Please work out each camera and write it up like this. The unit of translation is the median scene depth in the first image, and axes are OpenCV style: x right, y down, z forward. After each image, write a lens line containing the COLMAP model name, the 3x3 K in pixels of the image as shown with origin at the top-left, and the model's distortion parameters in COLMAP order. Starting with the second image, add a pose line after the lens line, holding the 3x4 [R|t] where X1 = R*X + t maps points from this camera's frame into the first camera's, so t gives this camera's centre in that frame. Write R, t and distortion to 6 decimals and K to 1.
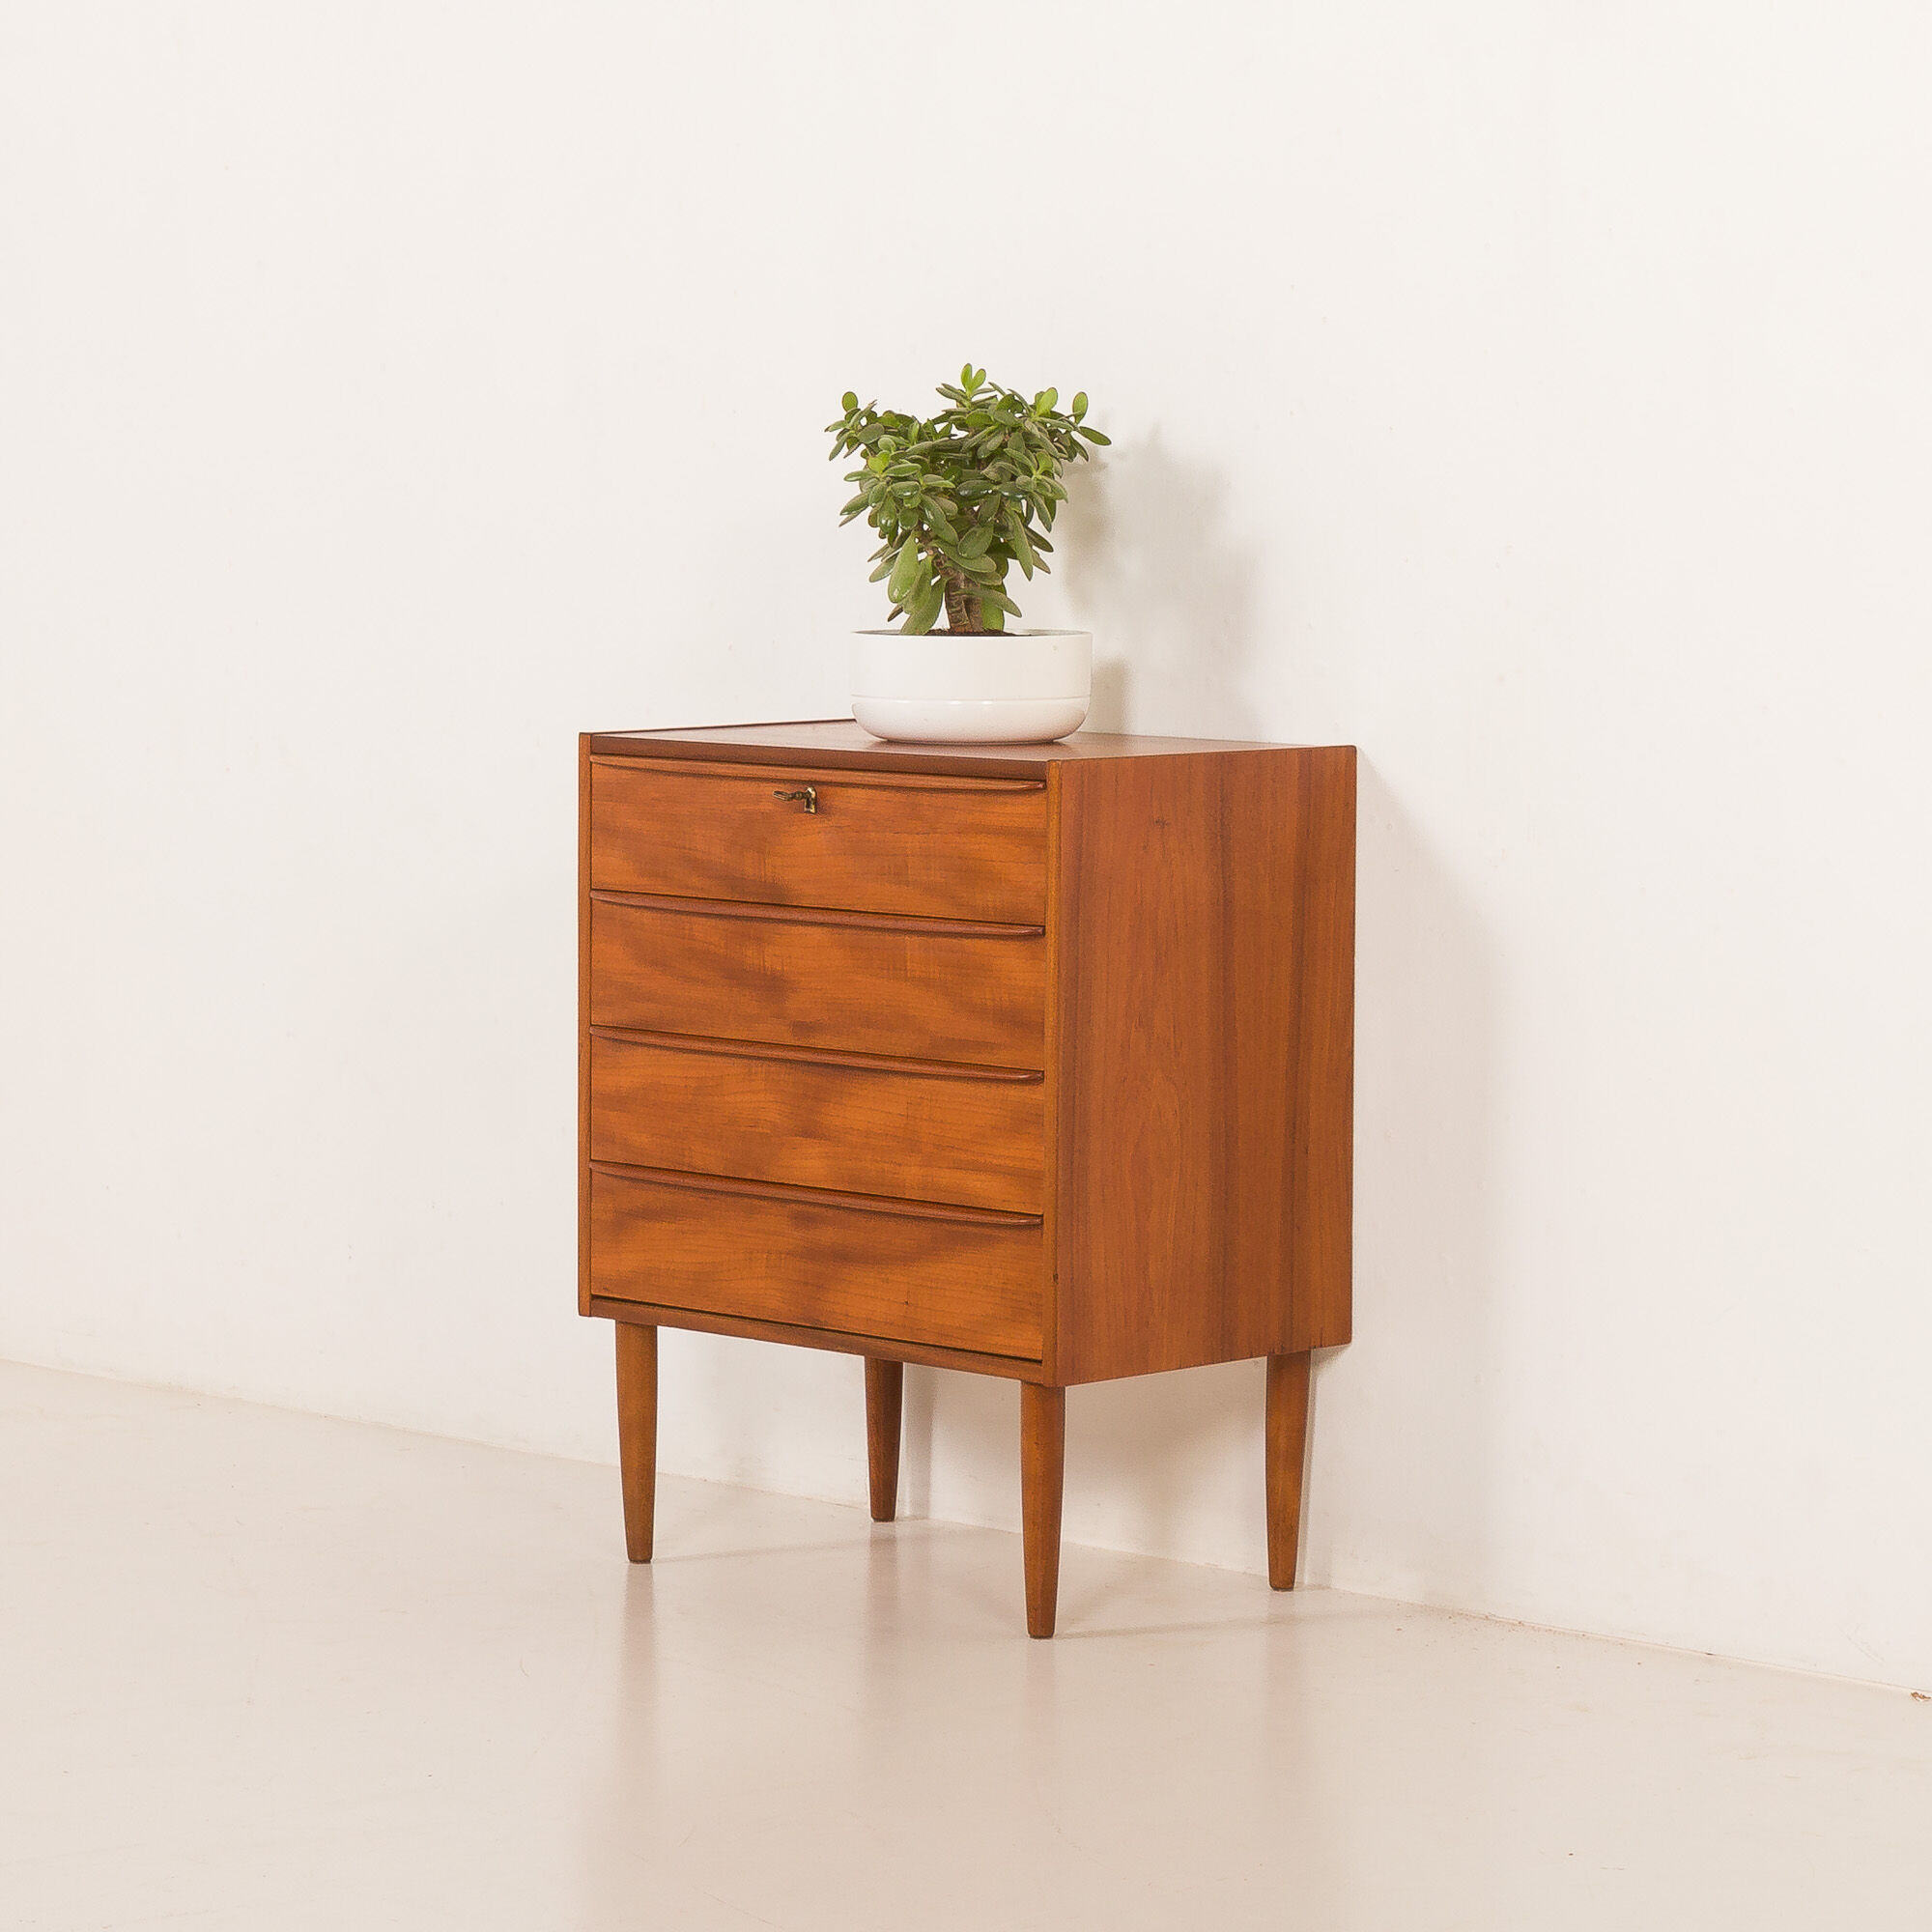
lens RADIAL K [[6561.9, 0, 976.2], [0, 6561.9, 920.1], [0, 0, 1]] dist [0.069600, 0.000000]
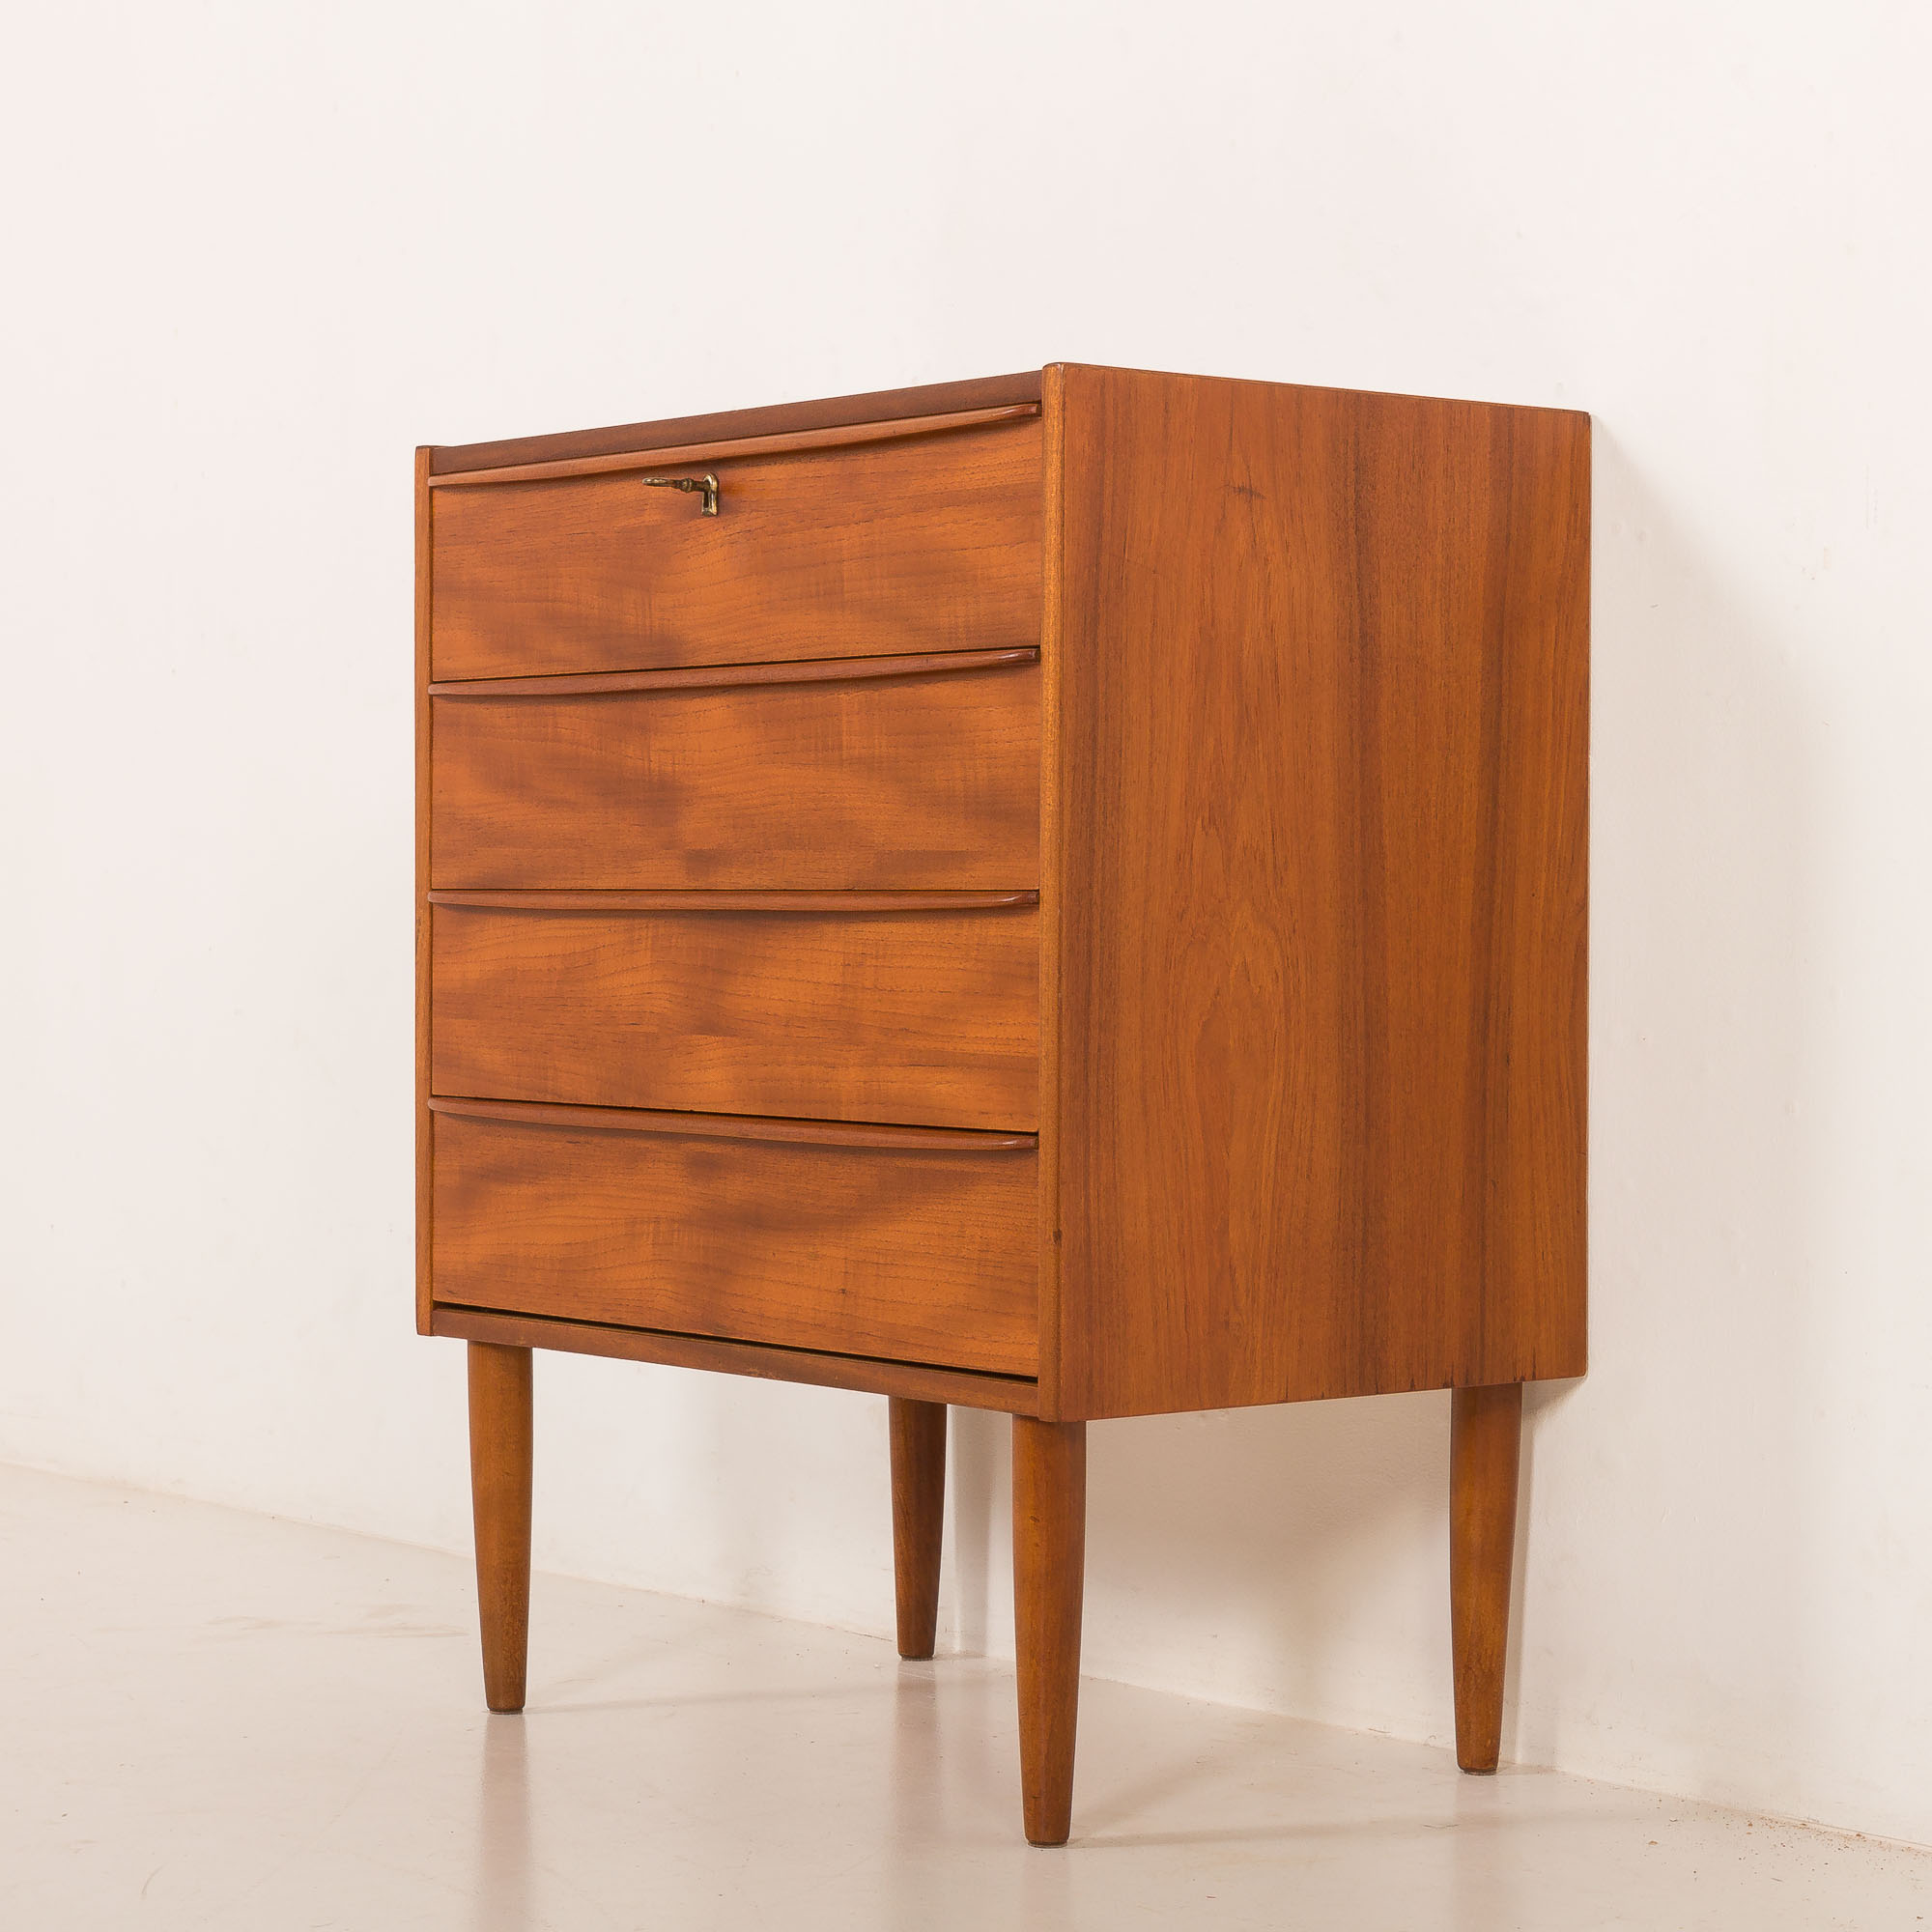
lens RADIAL K [[4828.7, 0, 969.4], [0, 4828.7, 1012.6], [0, 0, 1]] dist [0.046540, 0.000000]
pose [[0.993072, 0.000015, -0.117505, 0.053430], [-0.006211, 0.998609, -0.052368, 0.054939], [0.117341, 0.052735, 0.991691, 0.541723]]
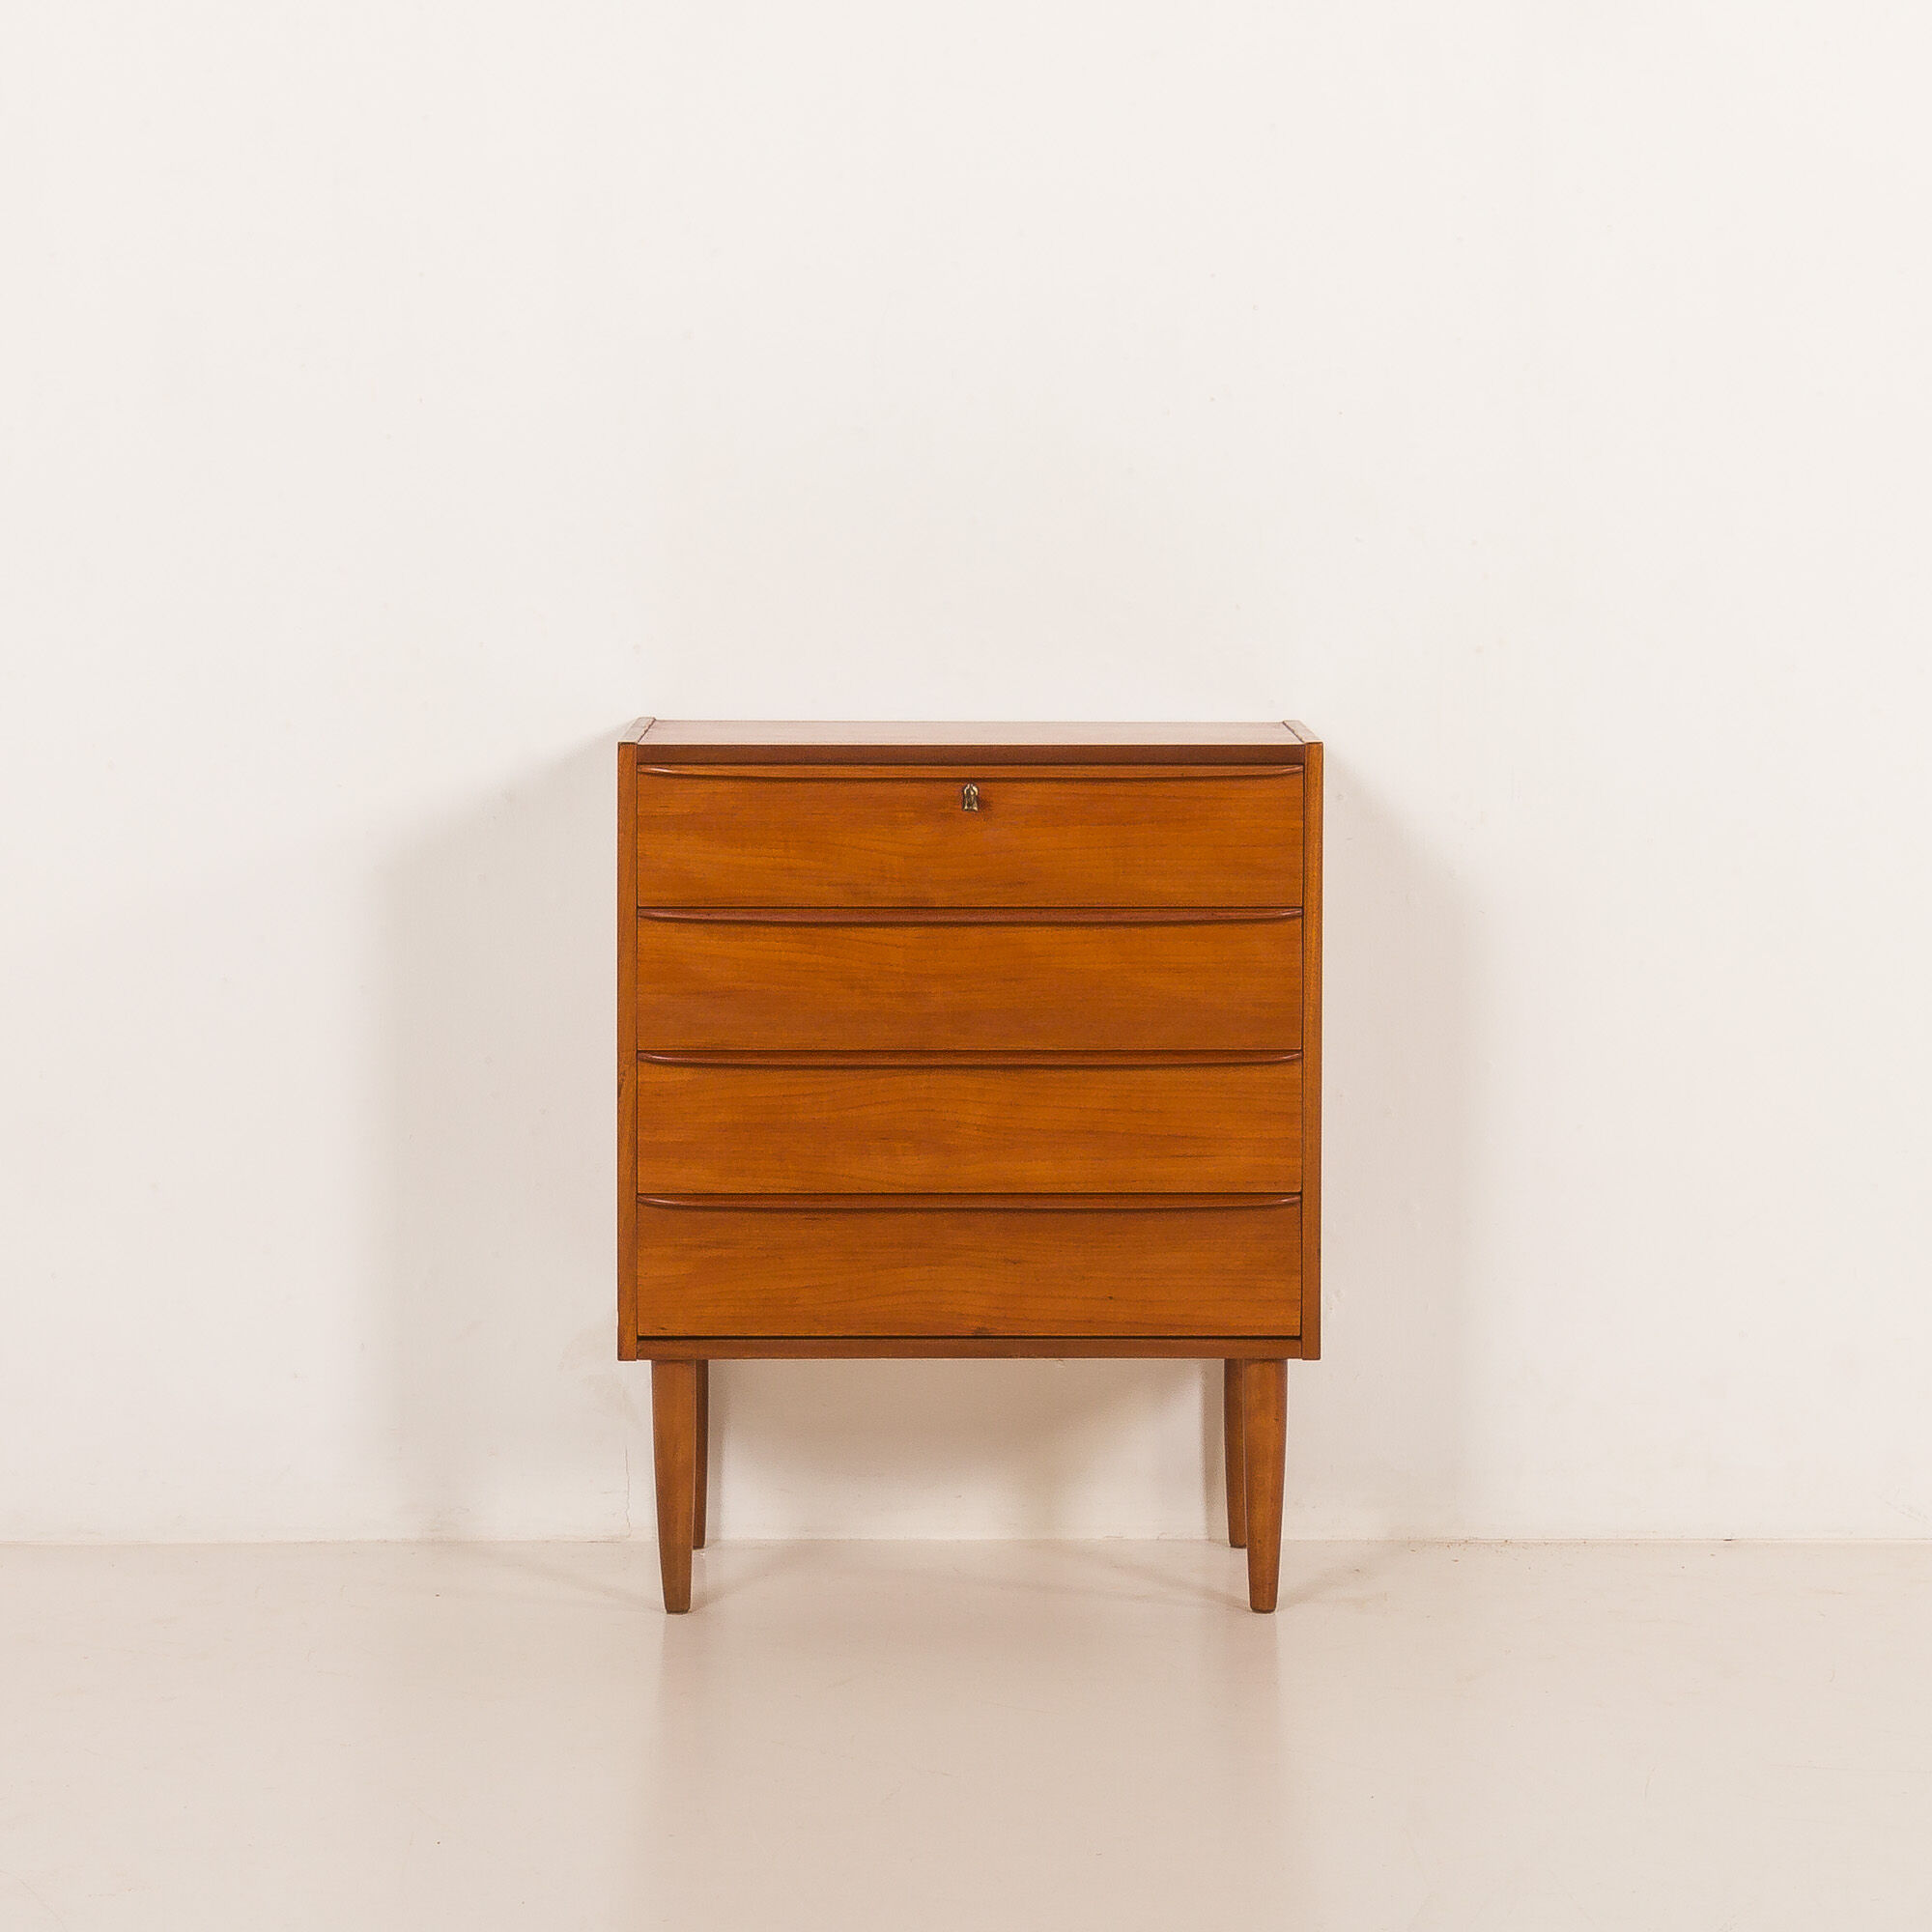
lens RADIAL K [[6561.9, 0, 983.5], [0, 6561.9, 964.6], [0, 0, 1]] dist [0.069600, 0.000000]
pose [[0.715747, -0.066937, 0.695145, -0.699206], [0.059518, 0.997621, 0.034781, -0.027208], [-0.695819, 0.016480, 0.718028, 0.294738]]
